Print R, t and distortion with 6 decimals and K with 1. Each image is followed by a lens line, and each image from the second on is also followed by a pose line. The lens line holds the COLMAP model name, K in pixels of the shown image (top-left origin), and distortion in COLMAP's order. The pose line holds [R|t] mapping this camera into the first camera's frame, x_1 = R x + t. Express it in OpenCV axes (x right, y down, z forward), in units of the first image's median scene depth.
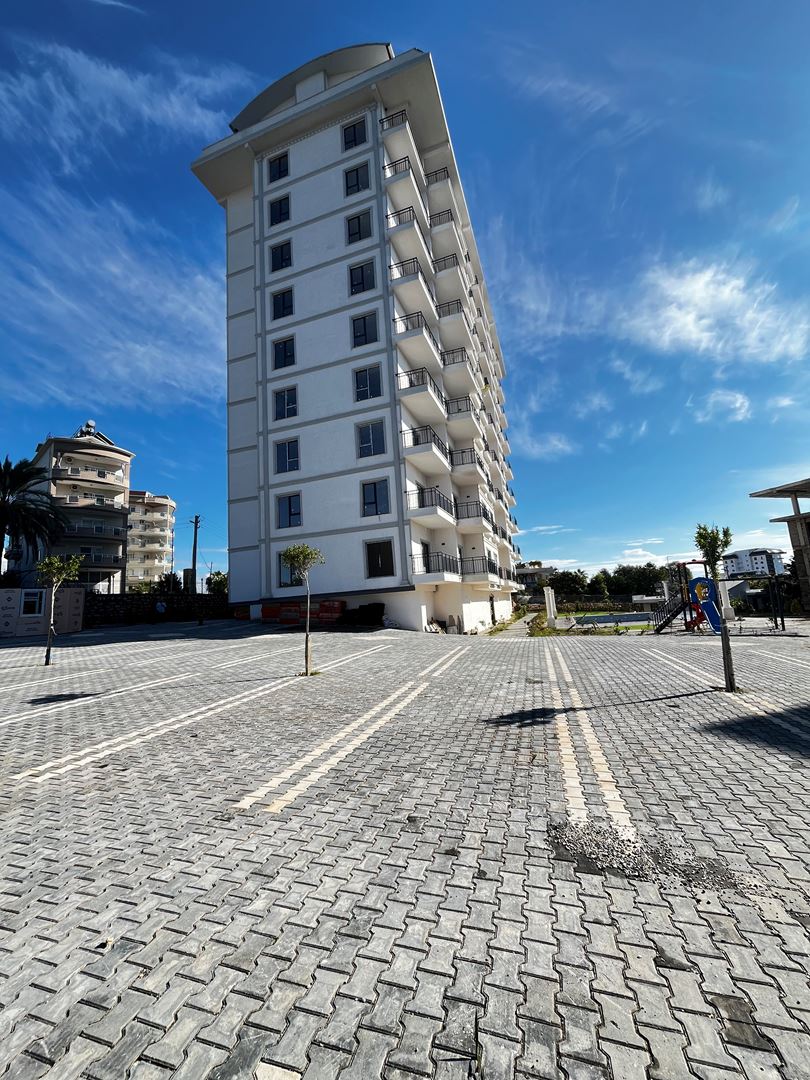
lens RADIAL K [[422.5, 0, 405.0], [0, 422.5, 540.0], [0, 0, 1]] dist [-0.013669, -0.000344]
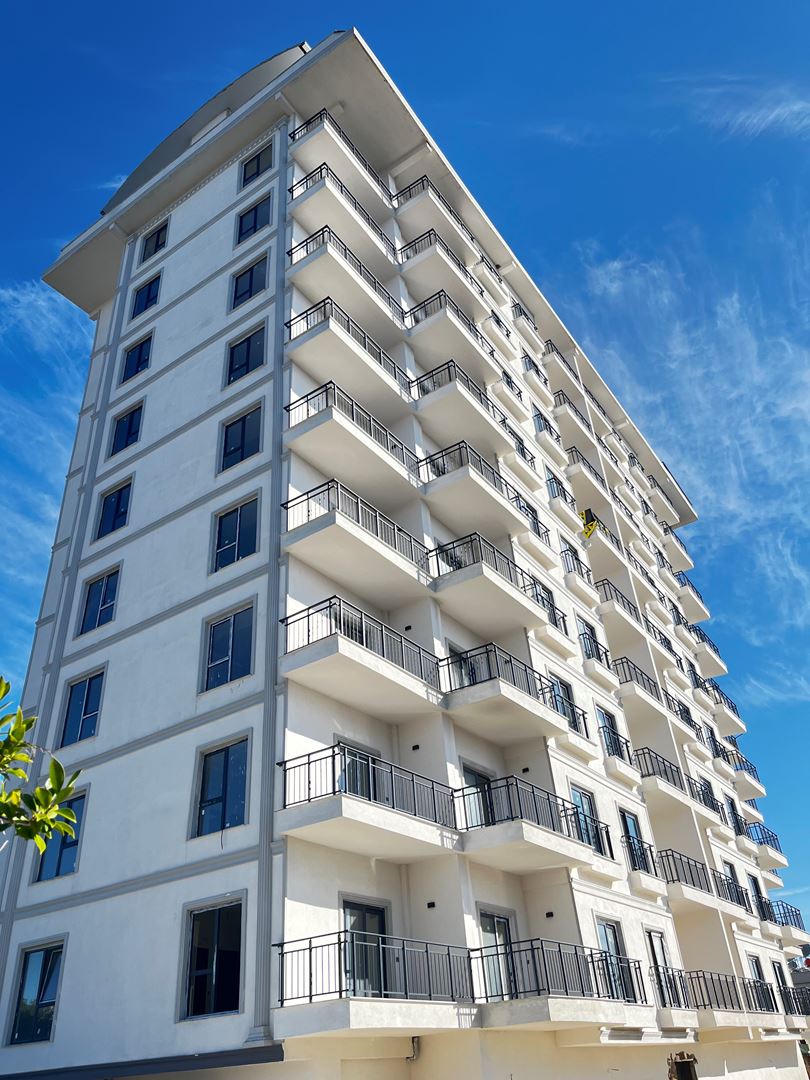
lens RADIAL K [[808.6, 0, 392.2], [0, 808.6, 539.3], [0, 0, 1]] dist [0.007230, -0.007809]
pose [[0.956373, -0.156881, -0.246454, 0.287462], [0.040417, 0.906525, -0.420214, 0.015641], [0.289340, 0.391920, 0.873316, 0.266632]]
